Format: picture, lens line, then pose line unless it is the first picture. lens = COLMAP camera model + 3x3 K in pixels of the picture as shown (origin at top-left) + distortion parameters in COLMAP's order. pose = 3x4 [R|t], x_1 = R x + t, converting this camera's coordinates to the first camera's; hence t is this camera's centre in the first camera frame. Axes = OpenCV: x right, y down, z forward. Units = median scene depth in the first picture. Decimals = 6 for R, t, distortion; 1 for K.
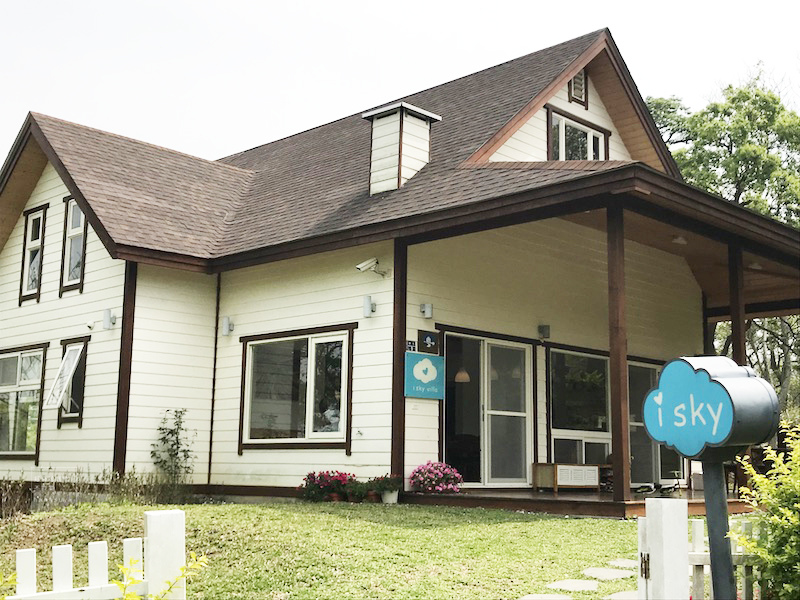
lens RADIAL K [[994.5, 0, 400.0], [0, 994.5, 300.0], [0, 0, 1]] dist [0.234936, -1.064564]
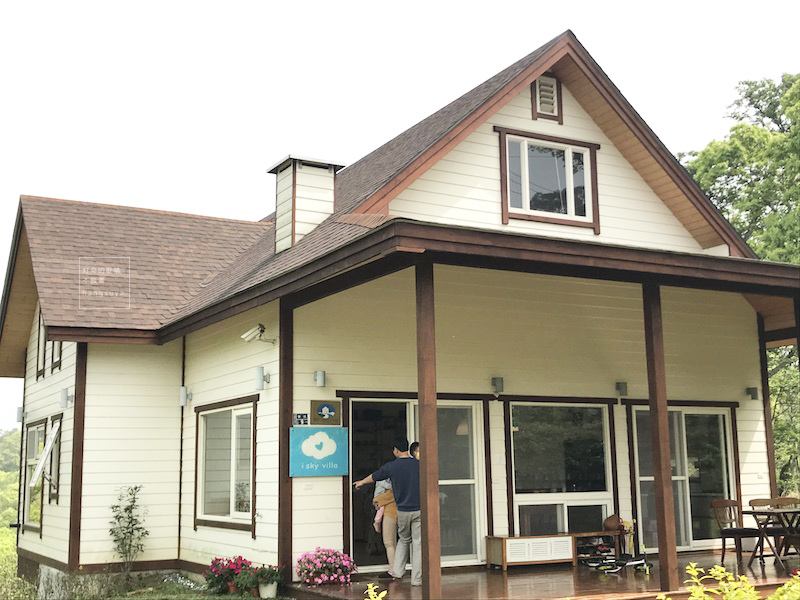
lens RADIAL K [[994.5, 0, 400.0], [0, 994.5, 300.0], [0, 0, 1]] dist [0.234936, -1.064564]
pose [[0.956530, -0.079525, -0.280581, 0.324773], [0.078182, 0.996811, -0.015996, -0.036861], [0.280959, -0.006636, 0.959697, 0.128217]]
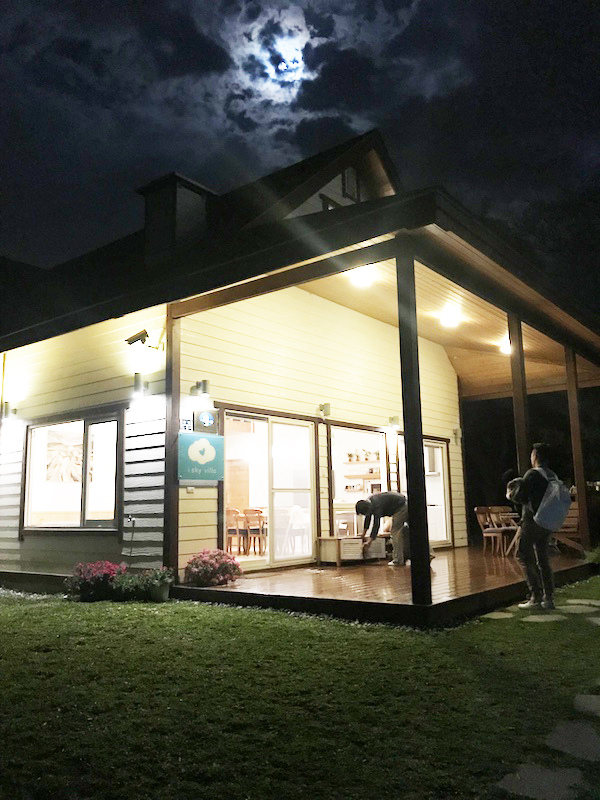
lens RADIAL K [[665.7, 0, 297.1], [0, 665.7, 396.2], [0, 0, 1]] dist [0.059845, -0.100012]
pose [[0.994203, -0.016512, 0.106248, 0.043395], [0.016971, 0.999850, -0.003416, 0.020330], [-0.106176, 0.005199, 0.994334, 0.326148]]
